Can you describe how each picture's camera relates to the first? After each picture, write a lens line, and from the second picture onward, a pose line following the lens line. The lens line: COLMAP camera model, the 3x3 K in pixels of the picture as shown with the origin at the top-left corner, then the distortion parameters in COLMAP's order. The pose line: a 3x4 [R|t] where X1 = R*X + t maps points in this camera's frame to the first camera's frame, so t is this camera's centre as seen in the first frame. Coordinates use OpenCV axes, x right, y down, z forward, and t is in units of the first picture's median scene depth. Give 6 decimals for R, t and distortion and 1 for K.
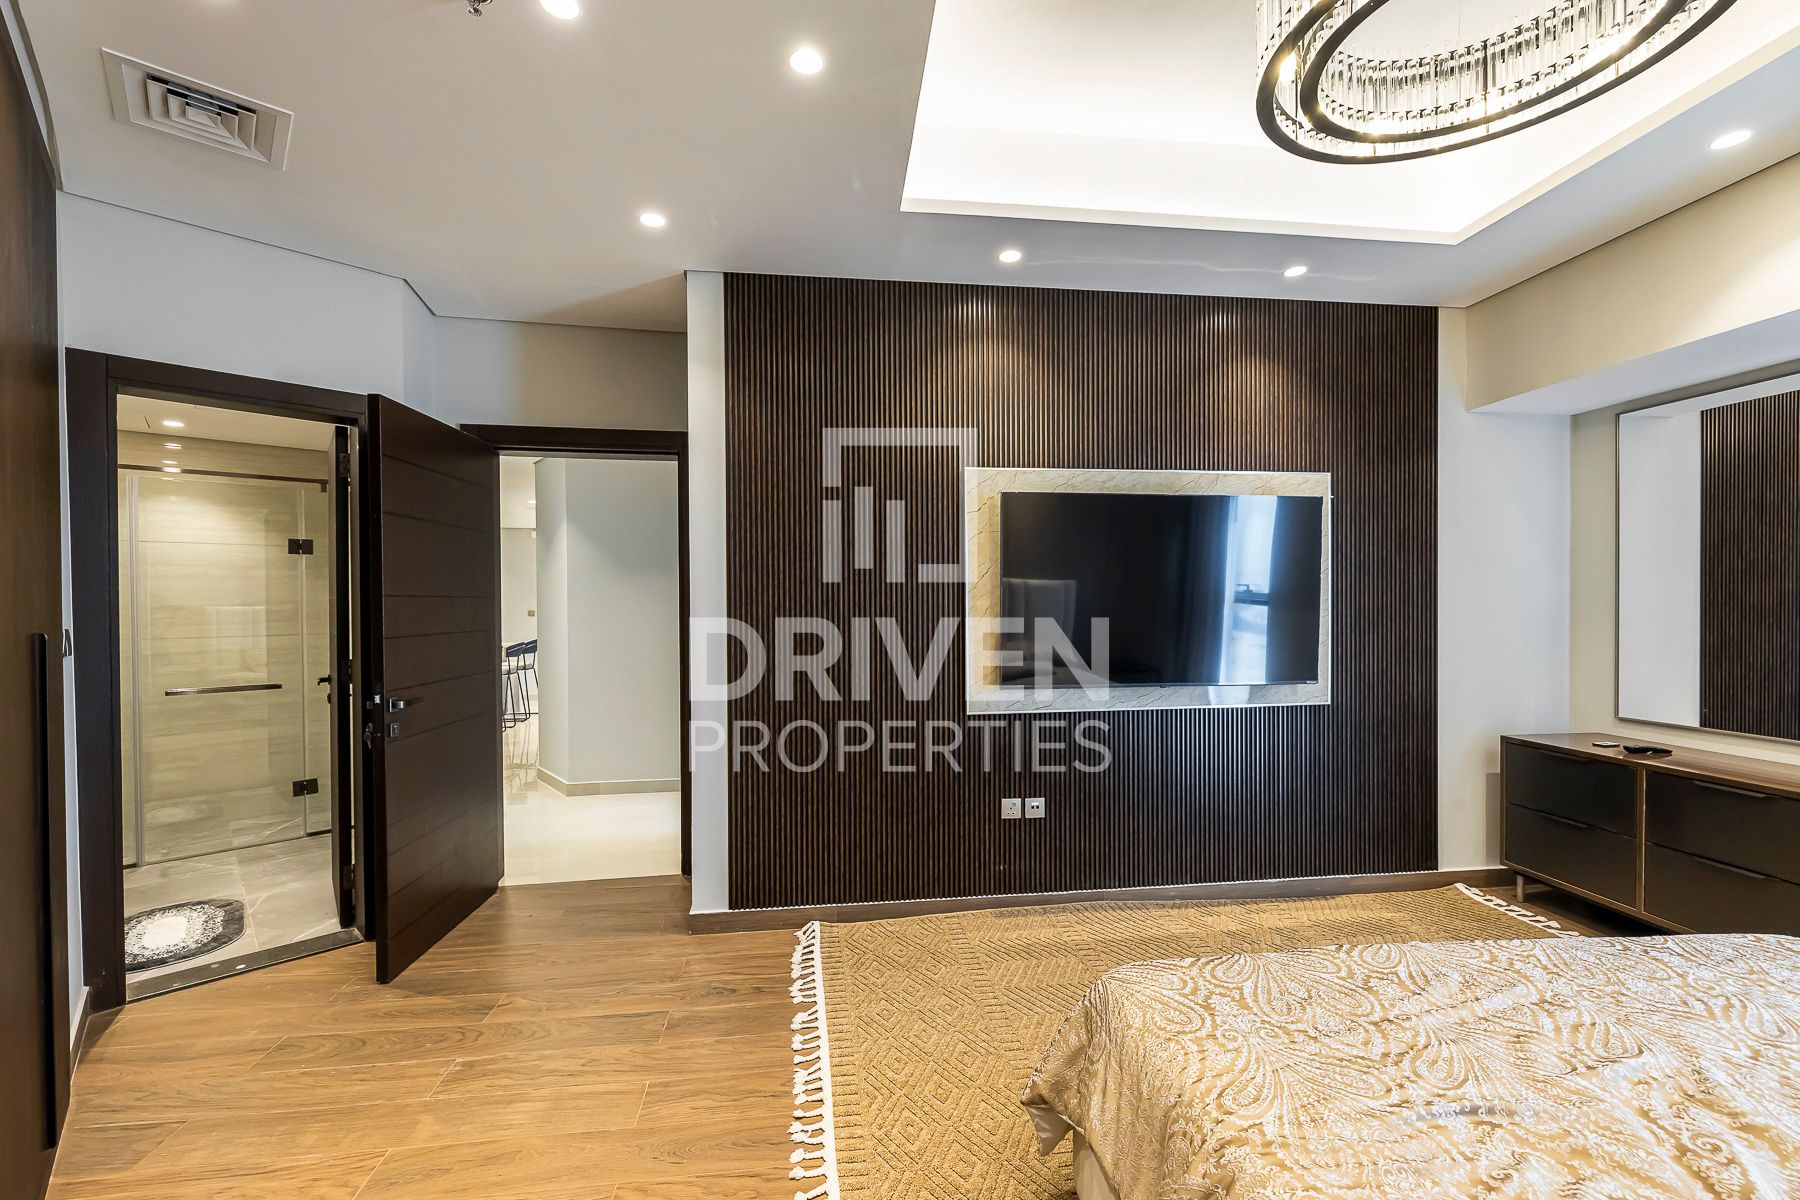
lens RADIAL K [[769.5, 0, 900.6], [0, 769.5, 607.4], [0, 0, 1]] dist [-0.000233, -0.000105]
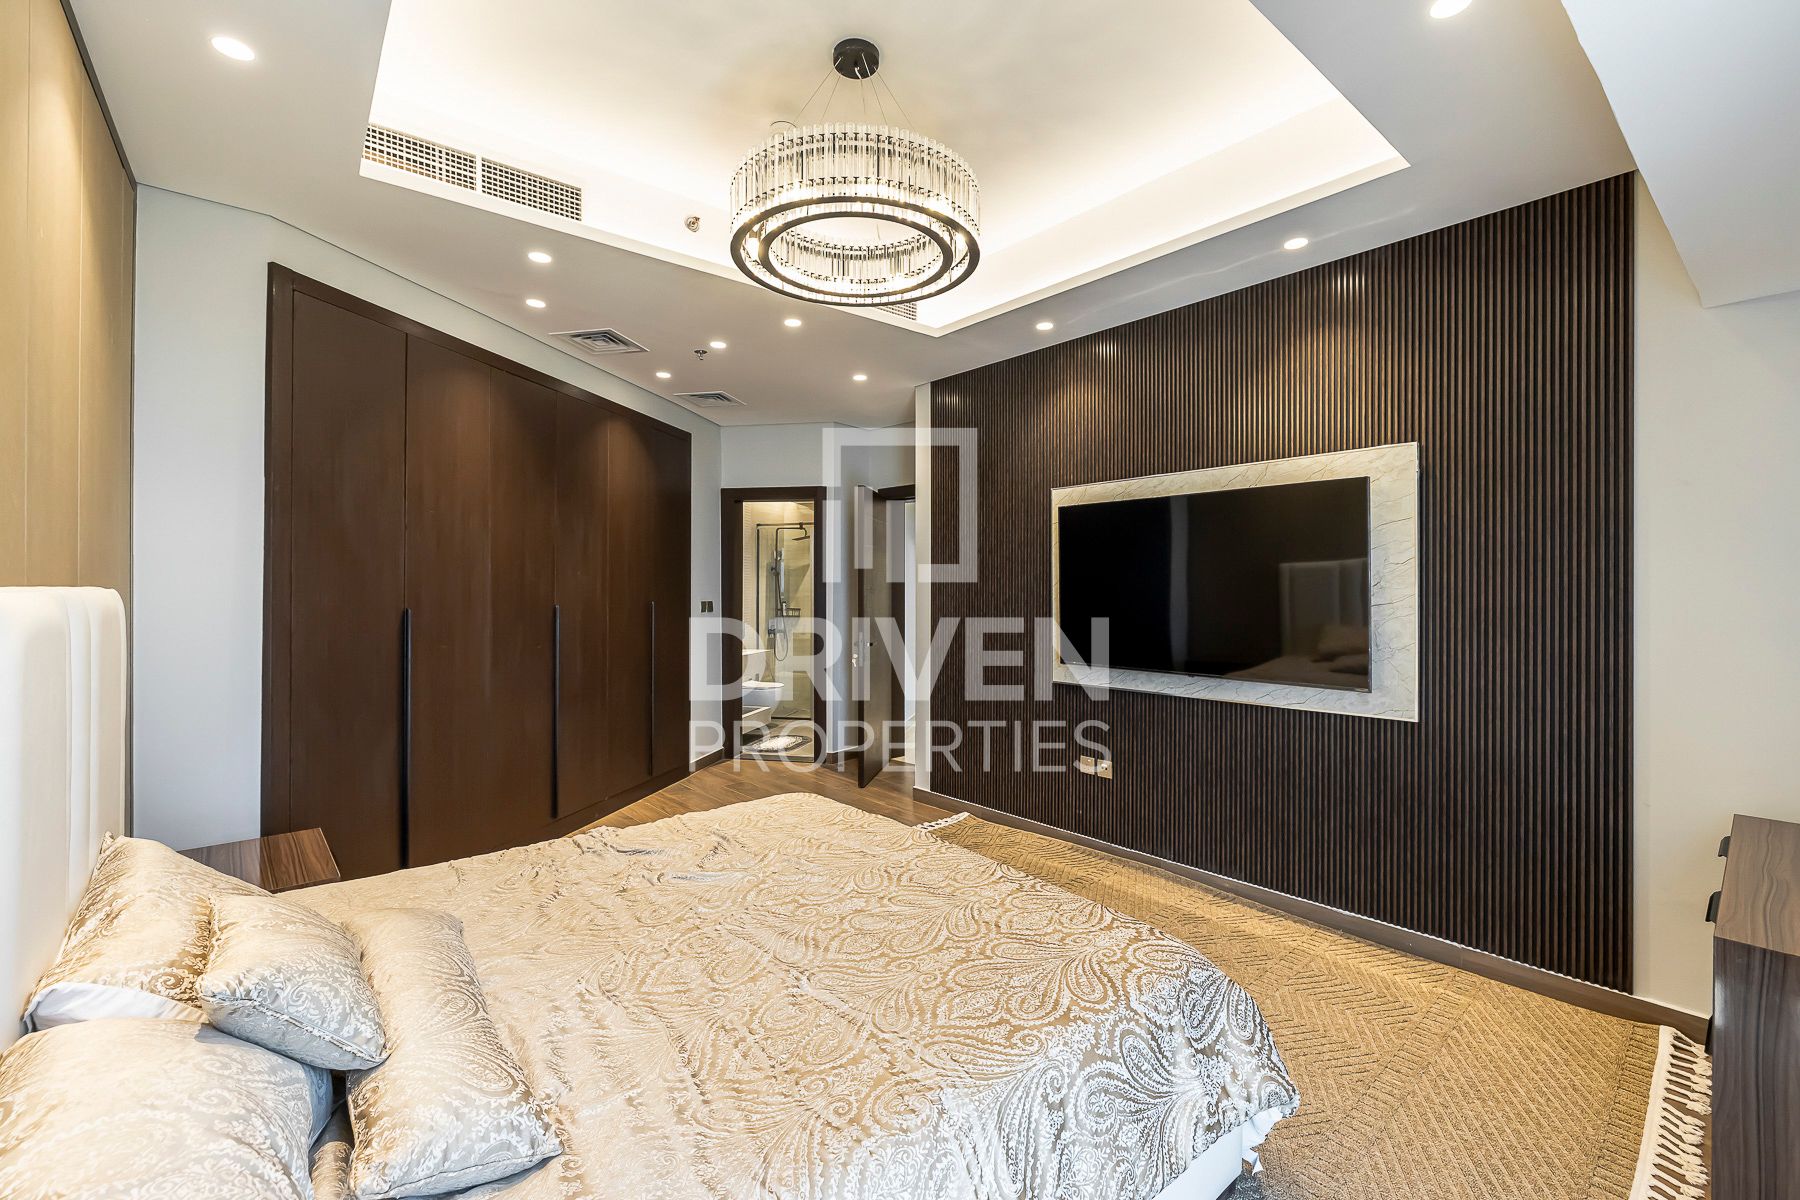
lens RADIAL K [[757.7, 0, 894.9], [0, 757.7, 593.5], [0, 0, 1]] dist [-0.002666, 0.000260]
pose [[0.549212, 0.010528, -0.835617, 0.954831], [-0.013685, 0.999900, 0.003603, -0.007803], [0.835571, 0.009456, 0.549301, 0.089110]]
